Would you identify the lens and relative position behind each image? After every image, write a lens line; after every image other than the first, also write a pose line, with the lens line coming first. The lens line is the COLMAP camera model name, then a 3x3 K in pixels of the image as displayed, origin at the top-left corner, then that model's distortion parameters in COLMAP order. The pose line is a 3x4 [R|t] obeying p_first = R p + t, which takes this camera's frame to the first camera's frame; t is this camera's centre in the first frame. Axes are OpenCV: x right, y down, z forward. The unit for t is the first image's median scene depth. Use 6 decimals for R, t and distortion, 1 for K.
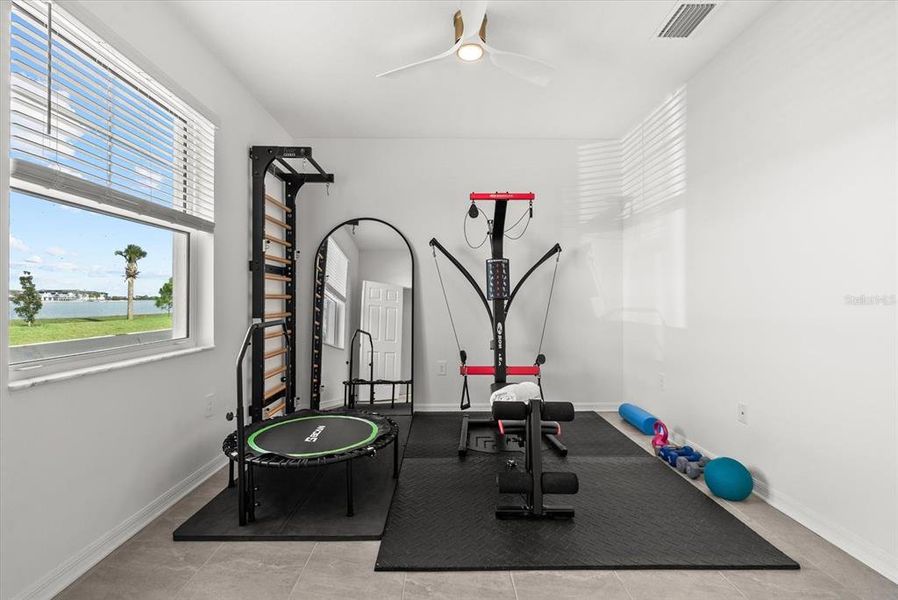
lens RADIAL K [[408.9, 0, 447.0], [0, 408.9, 296.3], [0, 0, 1]] dist [-0.001596, 0.000530]
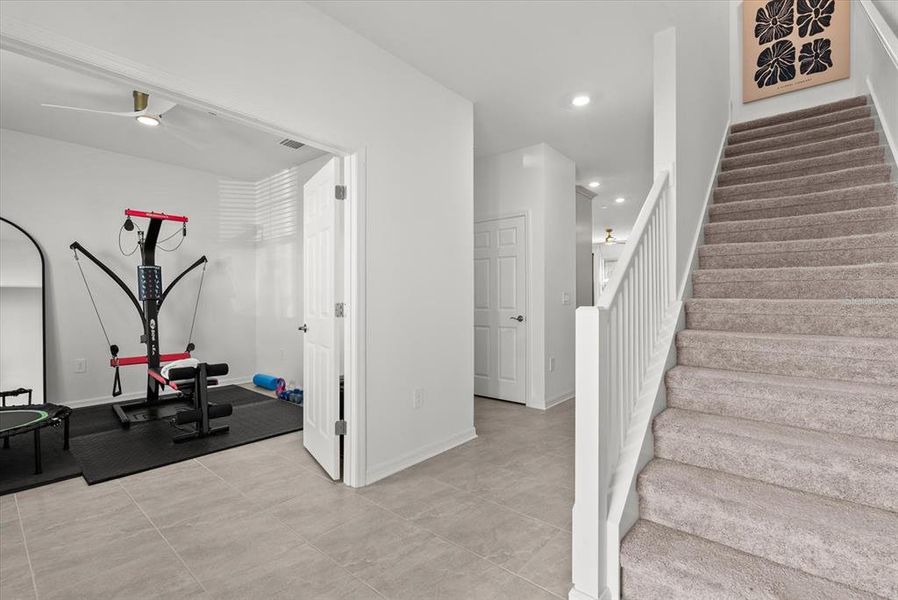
lens RADIAL K [[408.9, 0, 447.3], [0, 408.9, 298.1], [0, 0, 1]] dist [-0.001596, 0.000530]
pose [[0.654912, 0.001798, 0.755703, -0.211384], [-0.002243, 0.999997, -0.000435, 0.001091], [-0.755702, -0.001410, 0.654914, -0.438528]]
